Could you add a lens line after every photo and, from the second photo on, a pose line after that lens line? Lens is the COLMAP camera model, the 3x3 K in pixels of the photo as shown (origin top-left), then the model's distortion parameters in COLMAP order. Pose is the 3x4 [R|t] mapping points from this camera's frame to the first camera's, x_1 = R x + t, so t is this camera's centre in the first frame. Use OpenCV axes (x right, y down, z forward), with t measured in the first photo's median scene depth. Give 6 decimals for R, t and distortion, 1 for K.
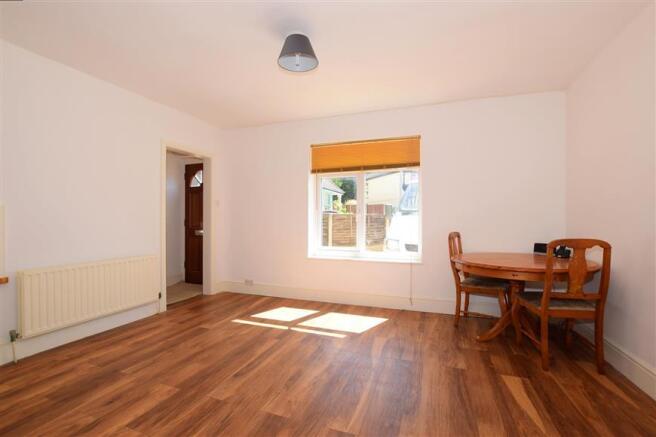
lens RADIAL K [[292.7, 0, 328.6], [0, 292.7, 219.1], [0, 0, 1]] dist [-0.024388, -0.000352]
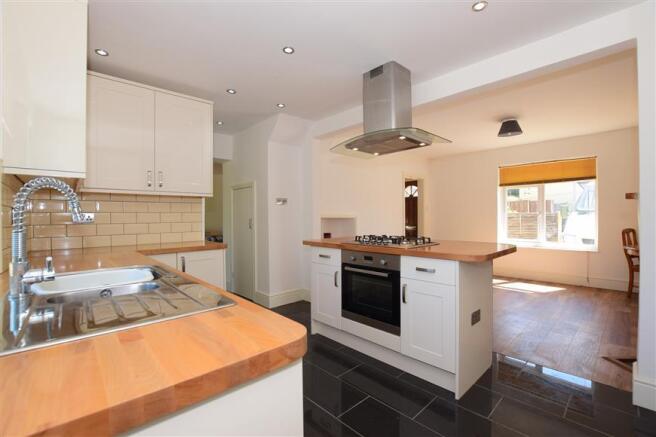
lens RADIAL K [[292.7, 0, 326.7], [0, 292.7, 218.9], [0, 0, 1]] dist [-0.024388, -0.000352]
pose [[0.894826, -0.005866, -0.446378, -0.269108], [0.010415, 0.999916, 0.007739, -0.028038], [0.446295, -0.011575, 0.894811, -0.943208]]
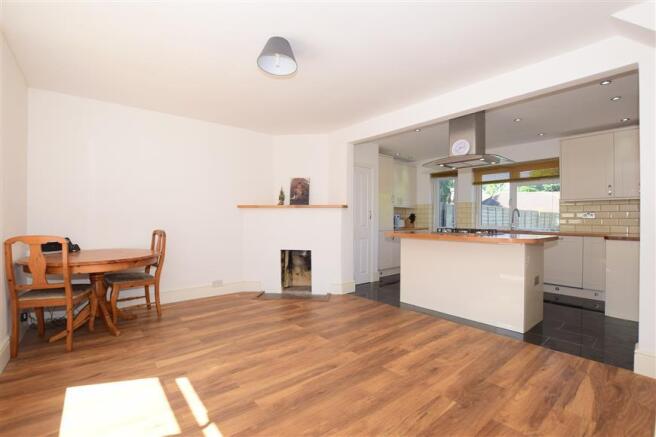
lens RADIAL K [[292.7, 0, 331.9], [0, 292.7, 221.6], [0, 0, 1]] dist [-0.024388, -0.000352]
pose [[-0.865321, -0.001799, 0.501215, -0.644746], [-0.003606, 0.999990, -0.002636, 0.011955], [-0.501205, -0.004088, -0.865319, 1.475039]]
